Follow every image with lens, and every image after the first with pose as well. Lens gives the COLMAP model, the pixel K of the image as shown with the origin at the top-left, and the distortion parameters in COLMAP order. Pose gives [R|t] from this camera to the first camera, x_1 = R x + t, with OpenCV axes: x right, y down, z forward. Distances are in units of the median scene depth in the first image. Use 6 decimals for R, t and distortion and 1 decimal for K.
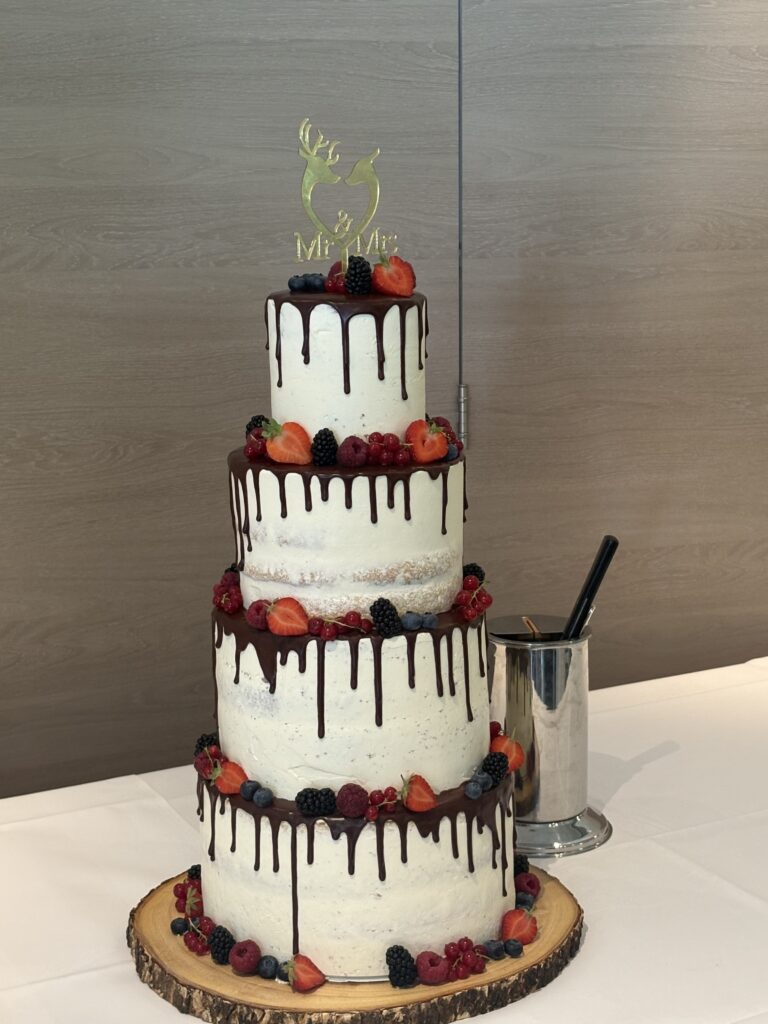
lens RADIAL K [[1714.7, 0, 383.9], [0, 1714.7, 507.0], [0, 0, 1]] dist [0.044635, 0.000000]
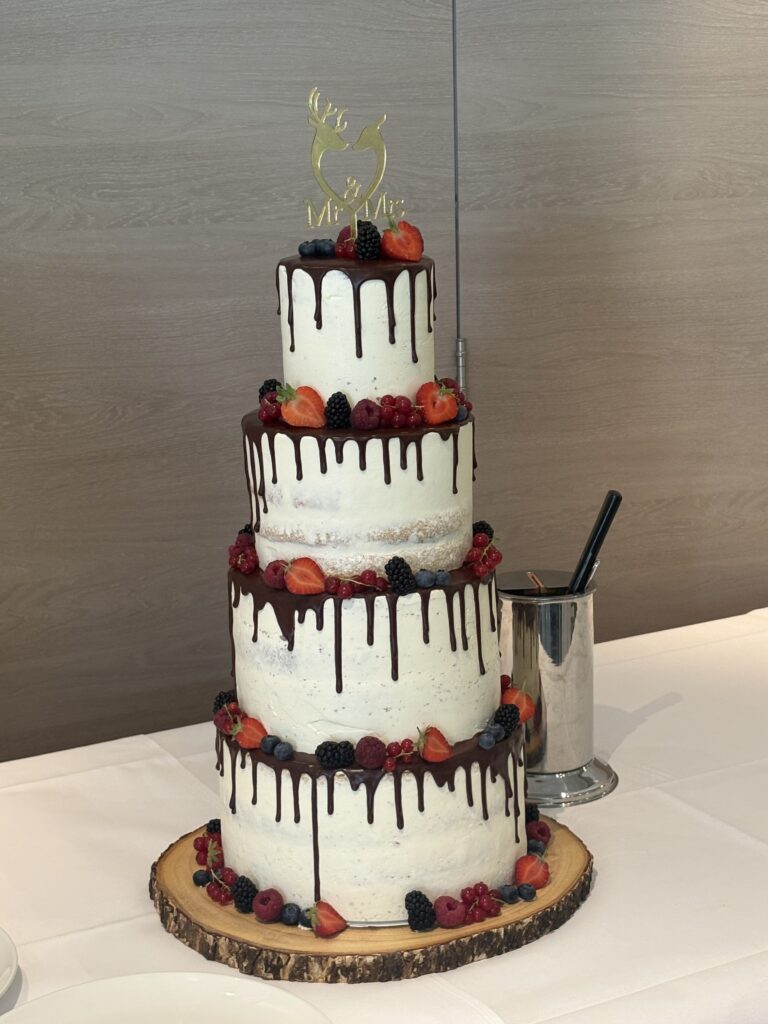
lens RADIAL K [[1856.2, 0, 383.8], [0, 1856.2, 516.3], [0, 0, 1]] dist [0.042237, 0.000000]
pose [[0.999734, -0.015373, 0.017186, -0.024918], [0.014770, 0.999288, 0.034725, -0.008880], [-0.017708, -0.034462, 0.999249, -0.101448]]
